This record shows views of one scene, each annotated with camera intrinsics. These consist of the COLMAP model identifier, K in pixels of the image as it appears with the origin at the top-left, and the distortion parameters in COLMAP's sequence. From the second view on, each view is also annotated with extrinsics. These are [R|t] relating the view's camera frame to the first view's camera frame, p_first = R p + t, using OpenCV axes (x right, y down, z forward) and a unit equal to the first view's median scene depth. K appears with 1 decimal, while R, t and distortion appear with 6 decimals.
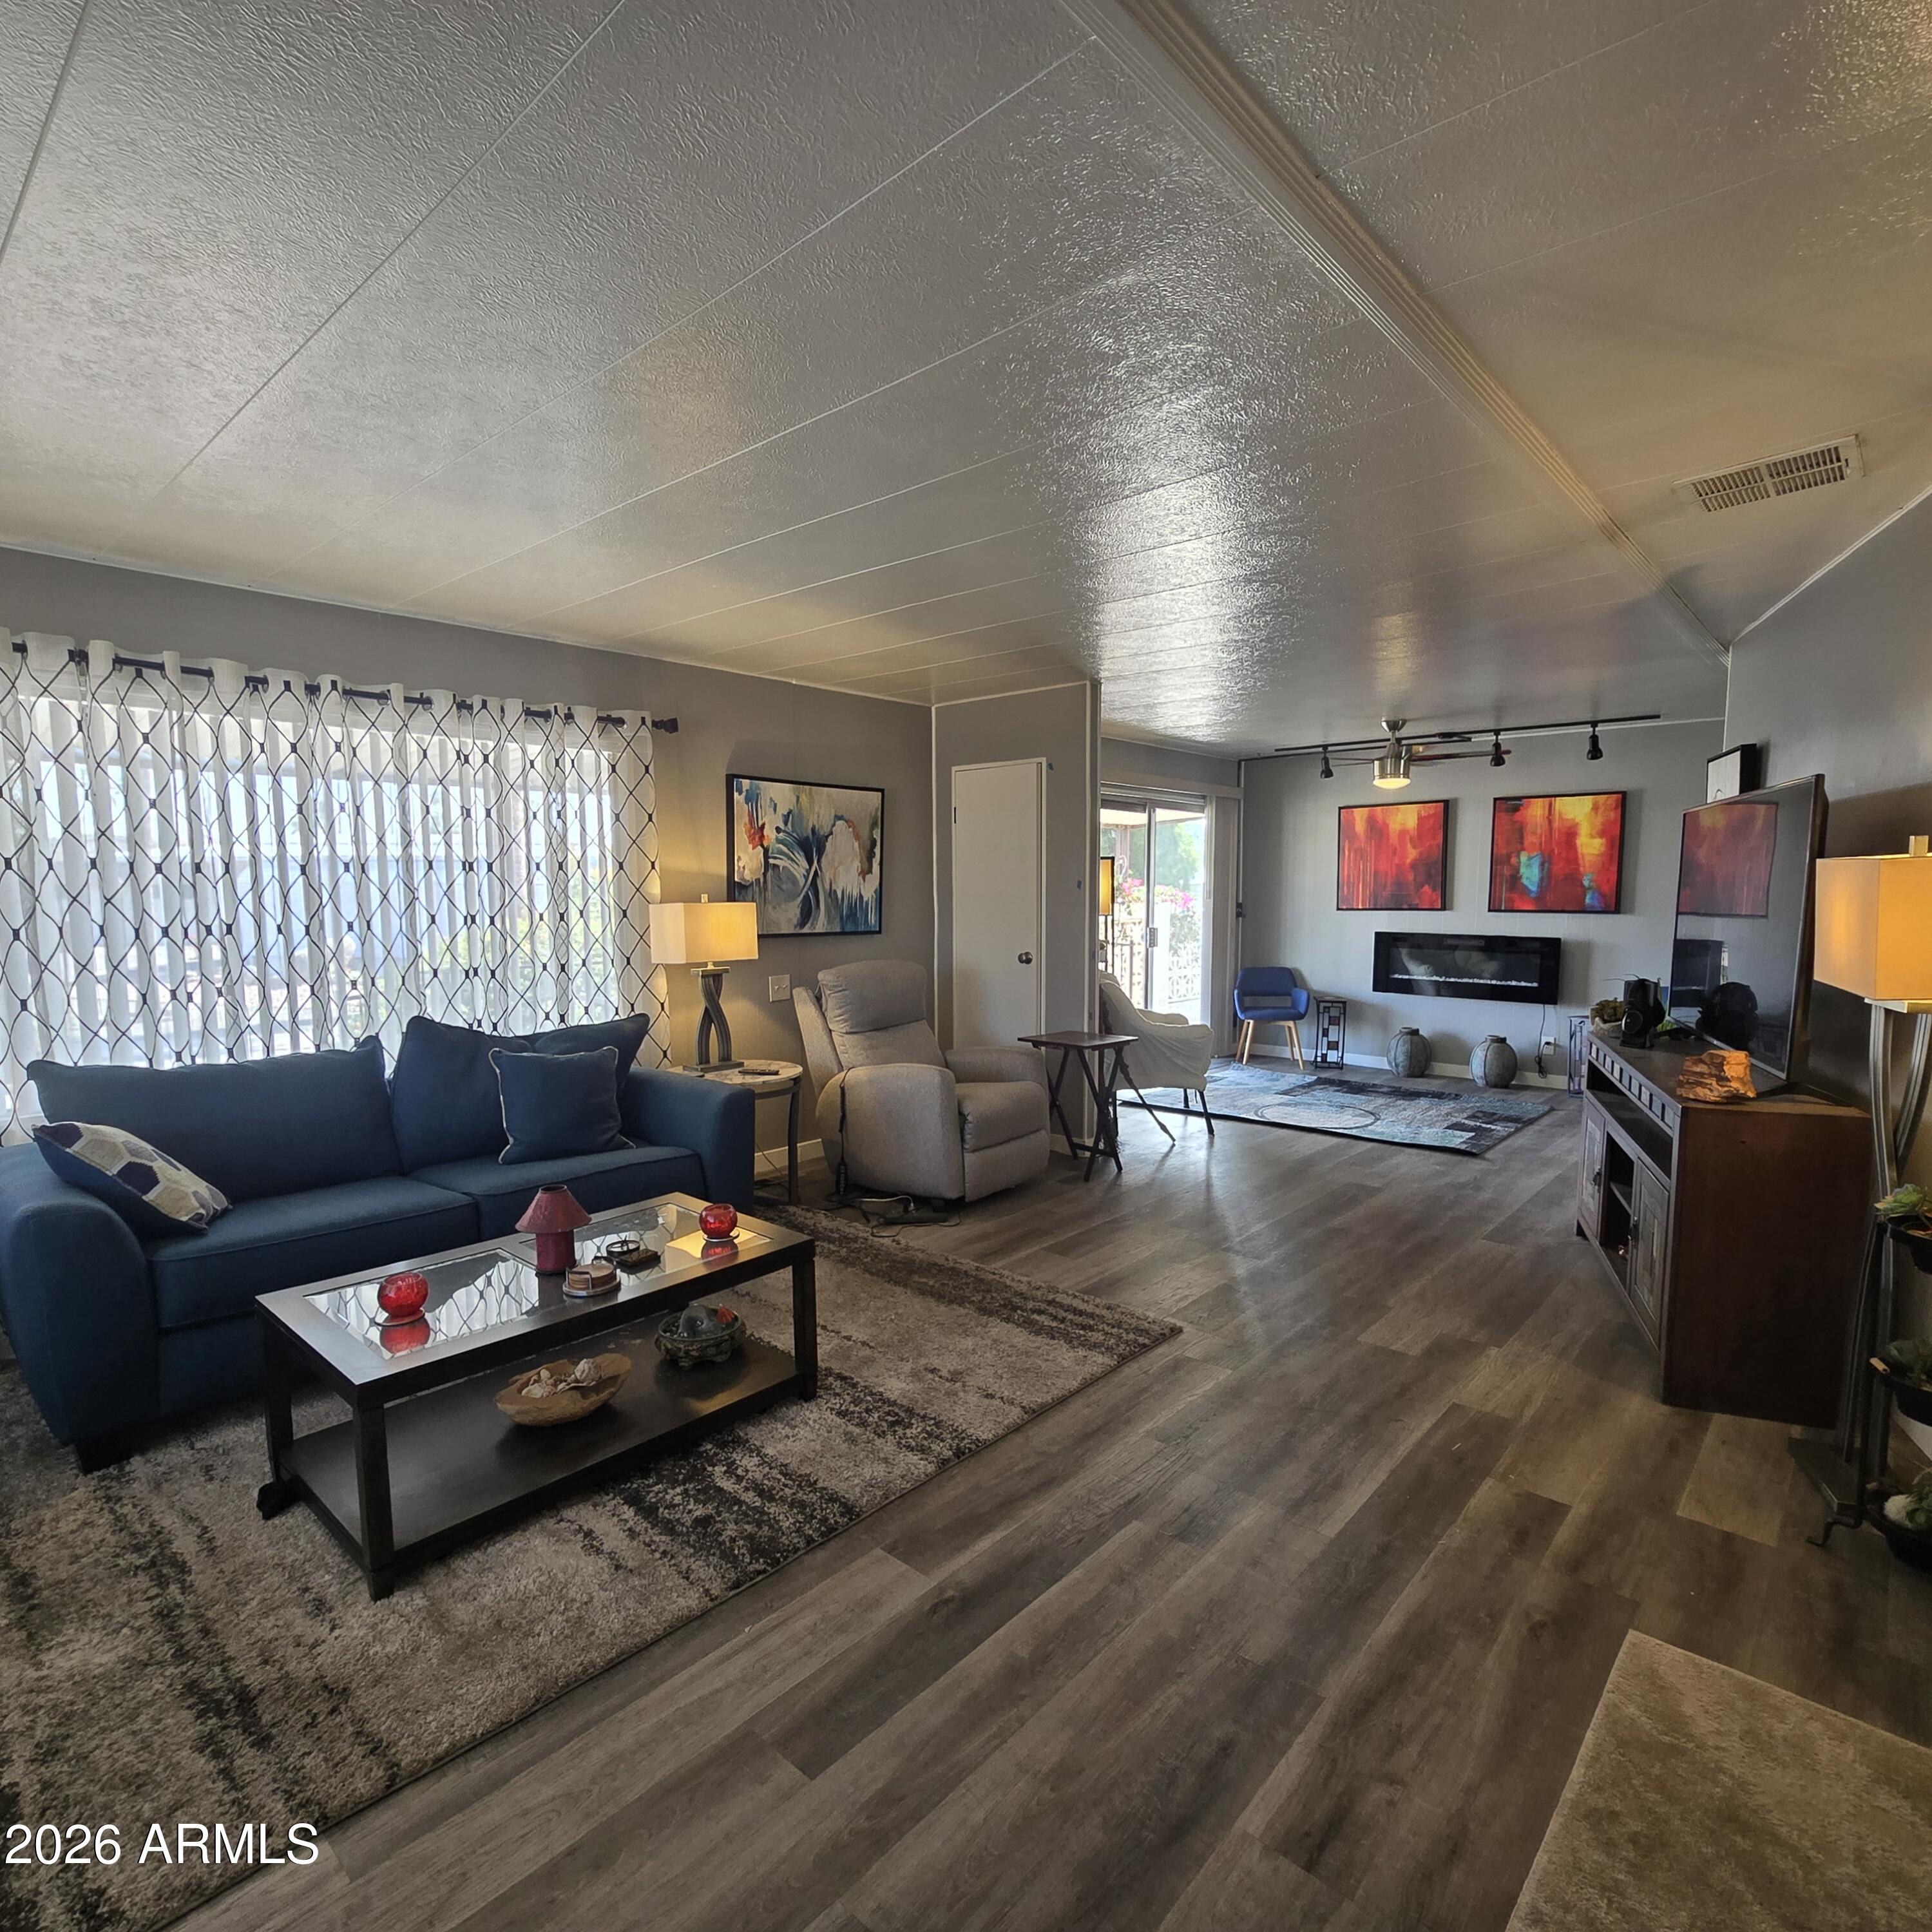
lens RADIAL K [[1058.8, 0, 975.6], [0, 1058.8, 991.1], [0, 0, 1]] dist [-0.001058, -0.001681]
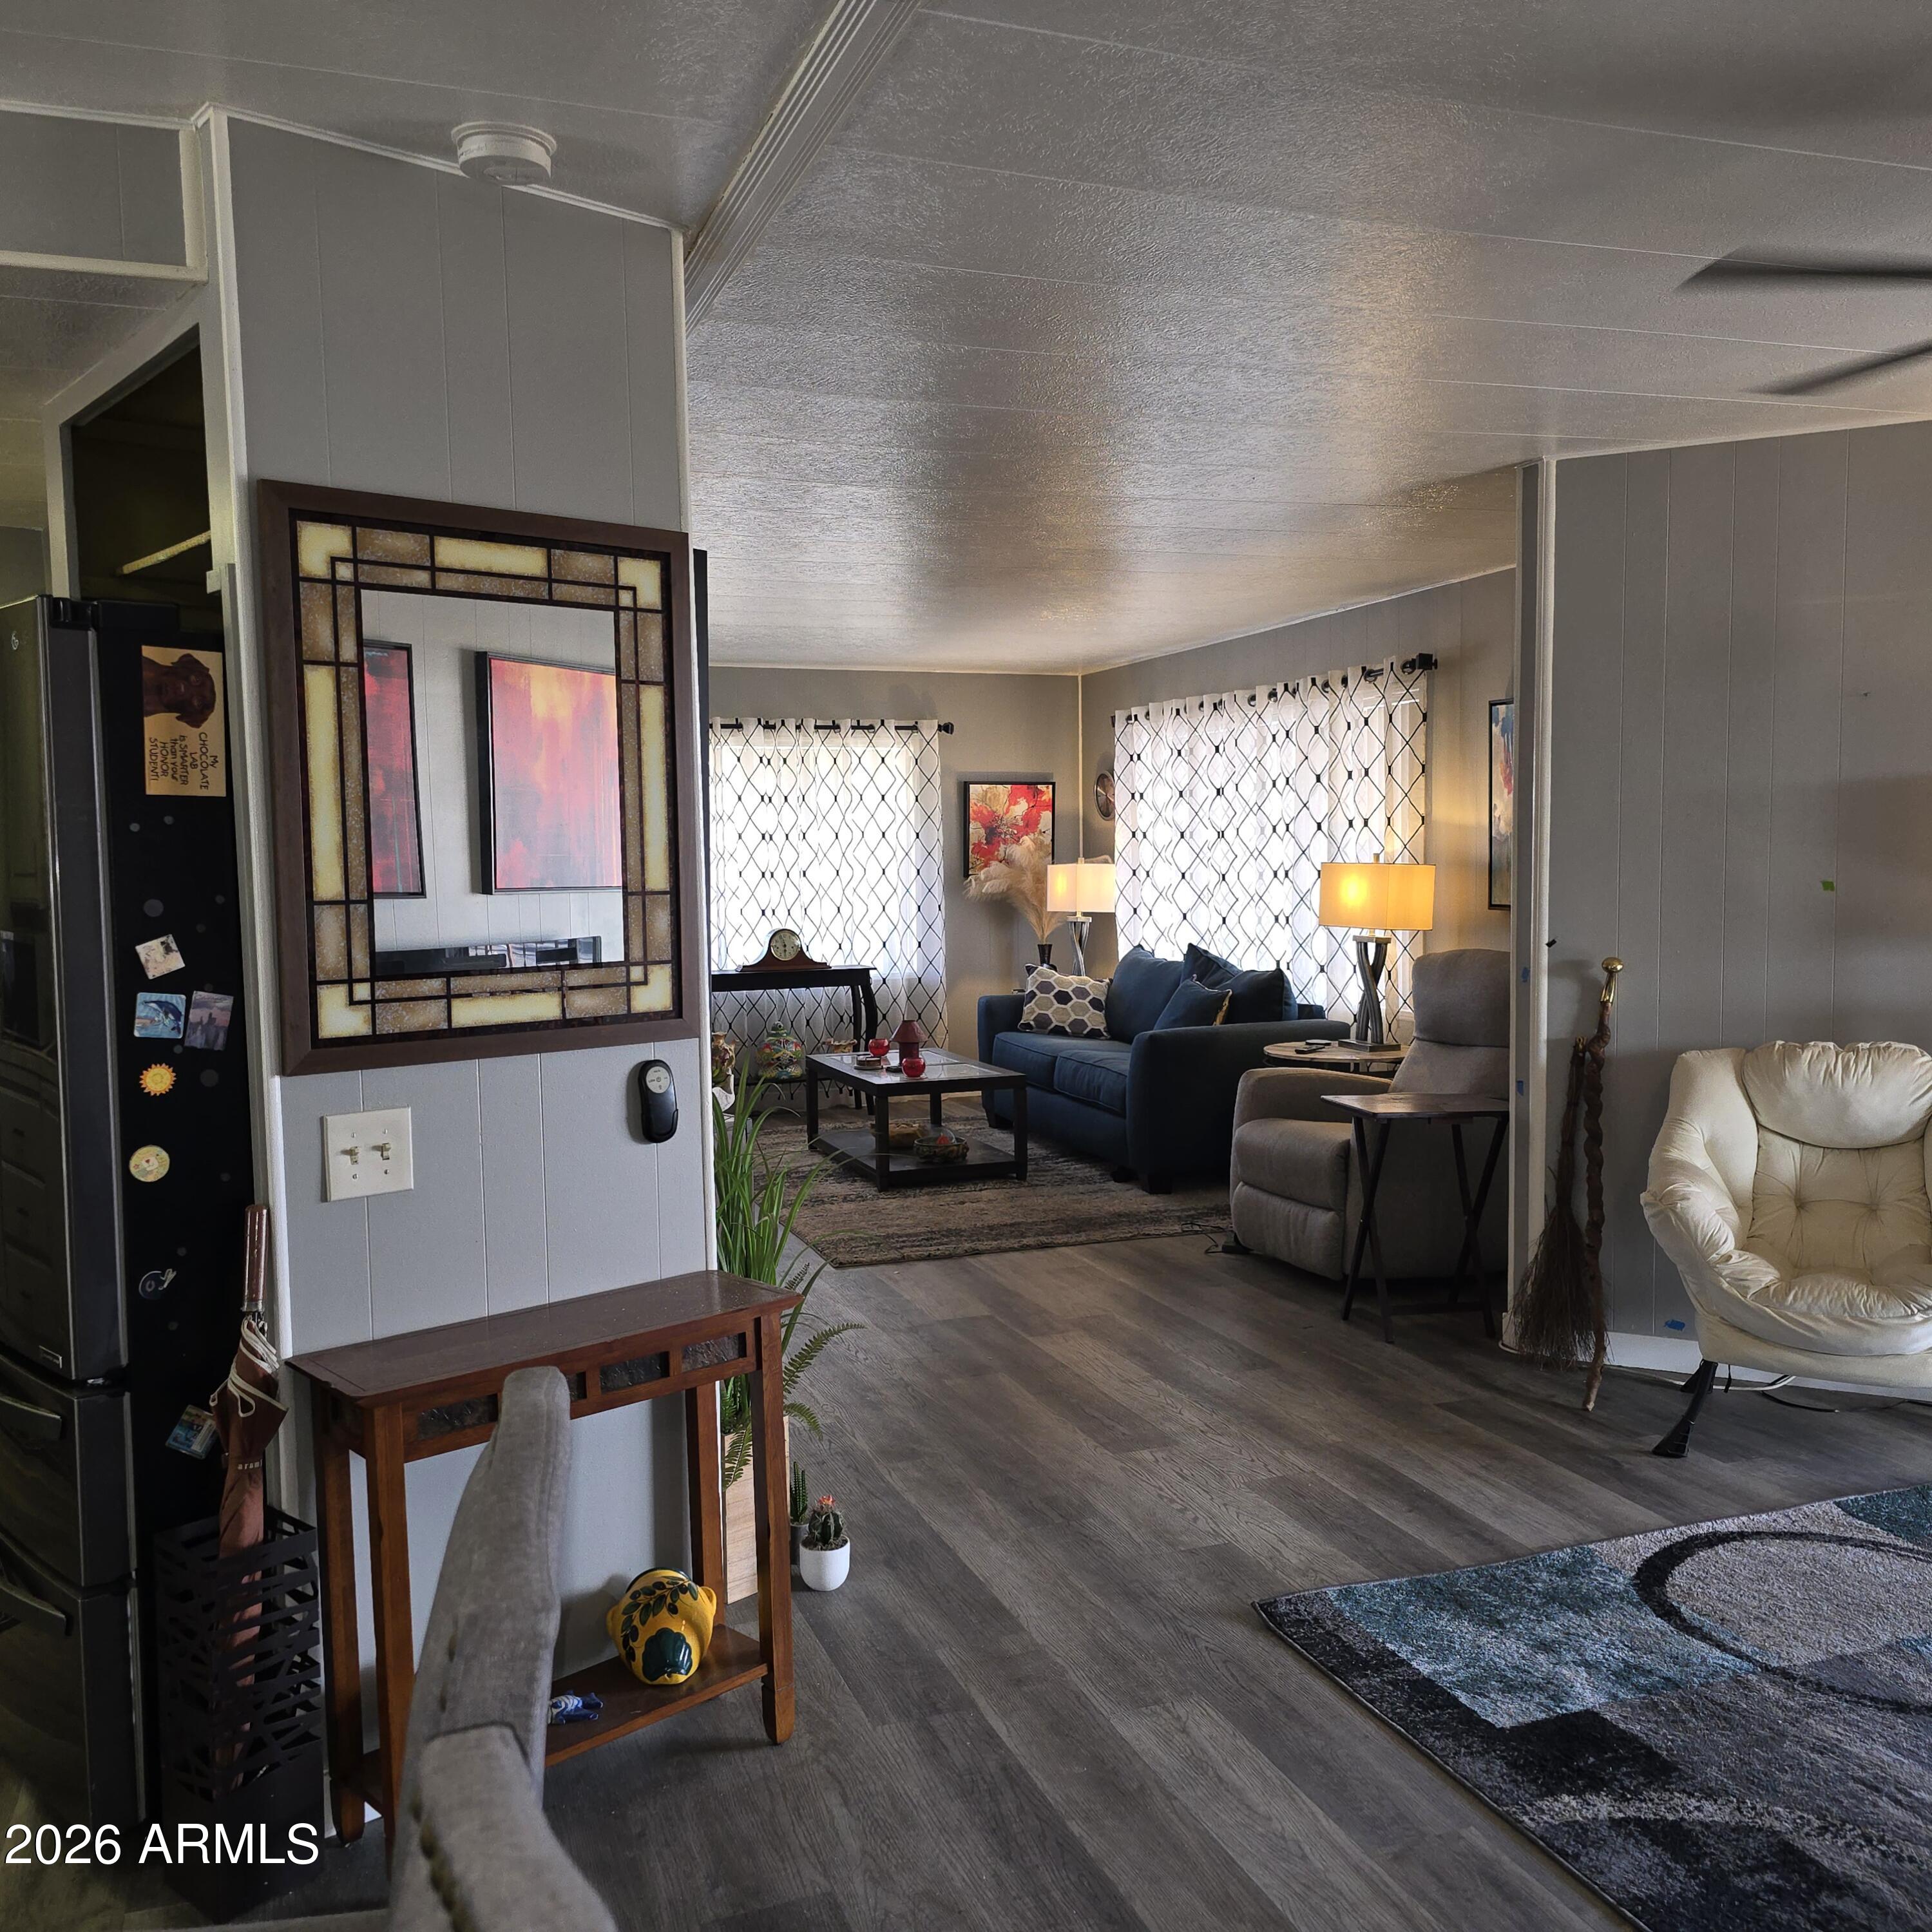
lens RADIAL K [[1724.7, 0, 975.3], [0, 1724.7, 992.5], [0, 0, 1]] dist [0.081690, -0.094631]
pose [[-0.459384, 0.085672, -0.884096, 1.283771], [-0.071689, 0.988514, 0.133041, -0.155188], [0.885340, 0.124497, -0.447966, 1.457458]]
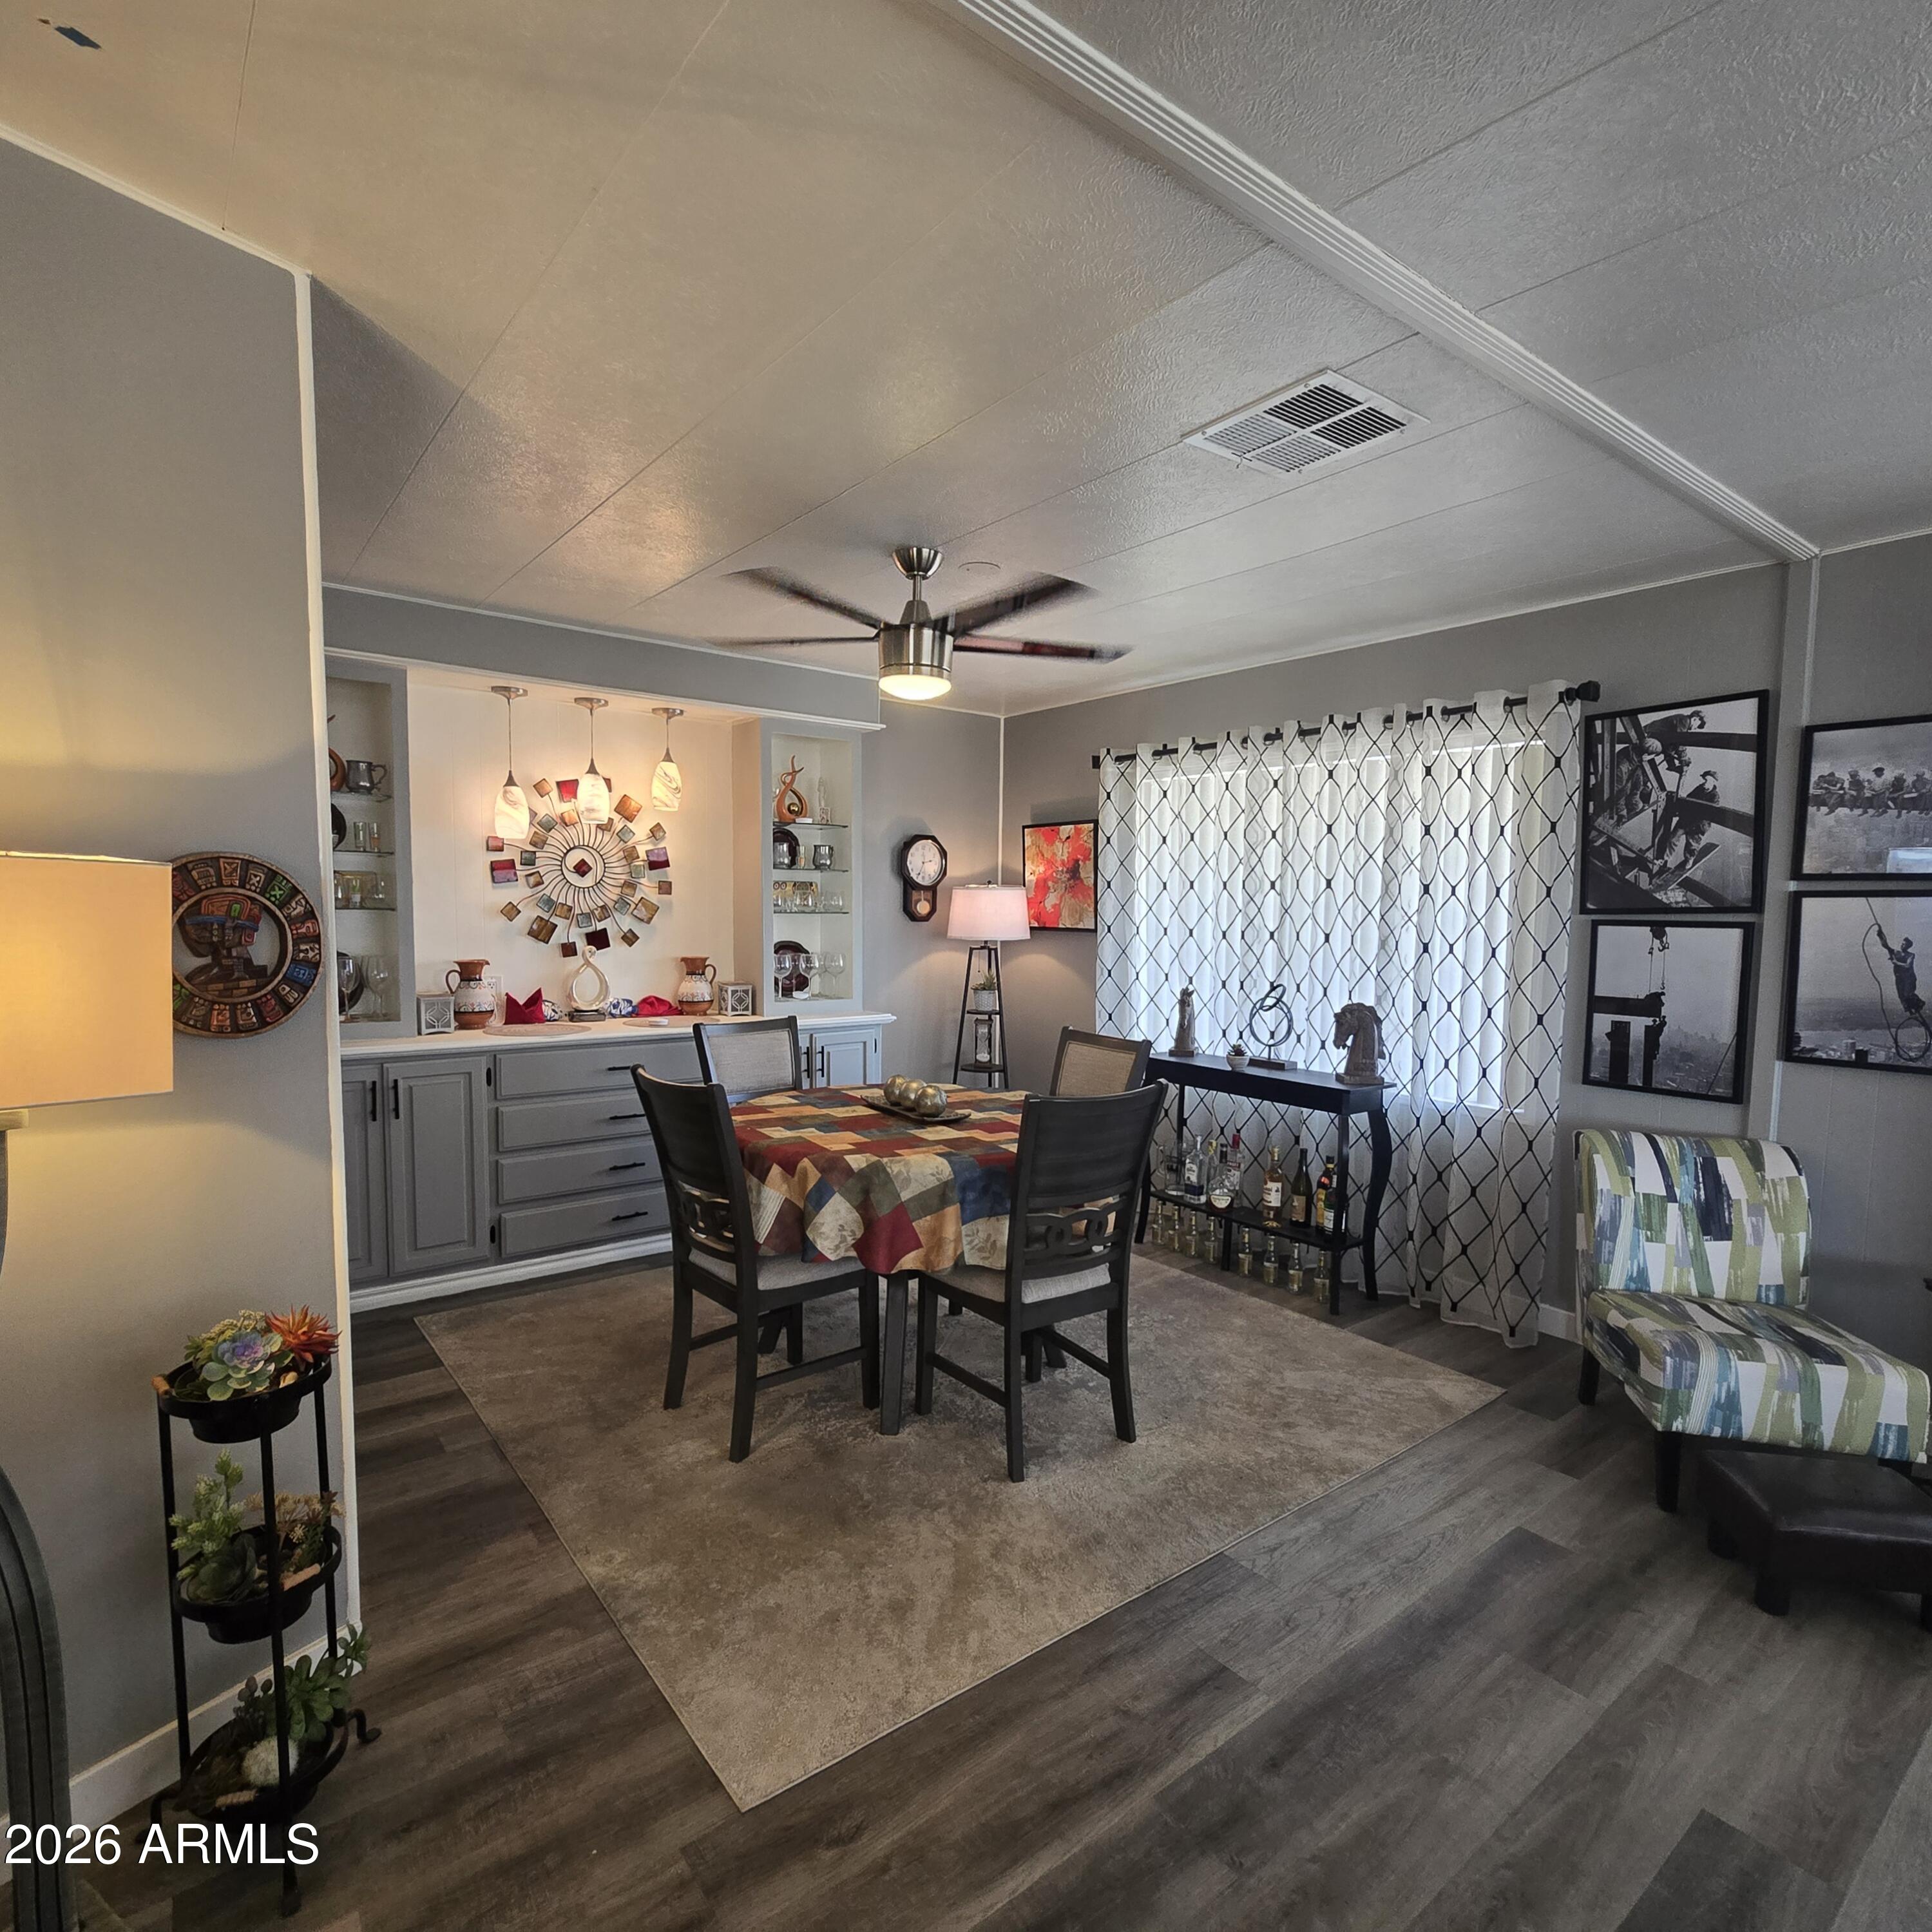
lens RADIAL K [[1058.8, 0, 970.3], [0, 1058.8, 986.3], [0, 0, 1]] dist [-0.001058, -0.001681]
pose [[-0.983821, -0.023857, 0.177561, 0.143253], [0.007872, 0.984380, 0.175883, -0.078843], [-0.178983, 0.174435, -0.968265, 0.757431]]
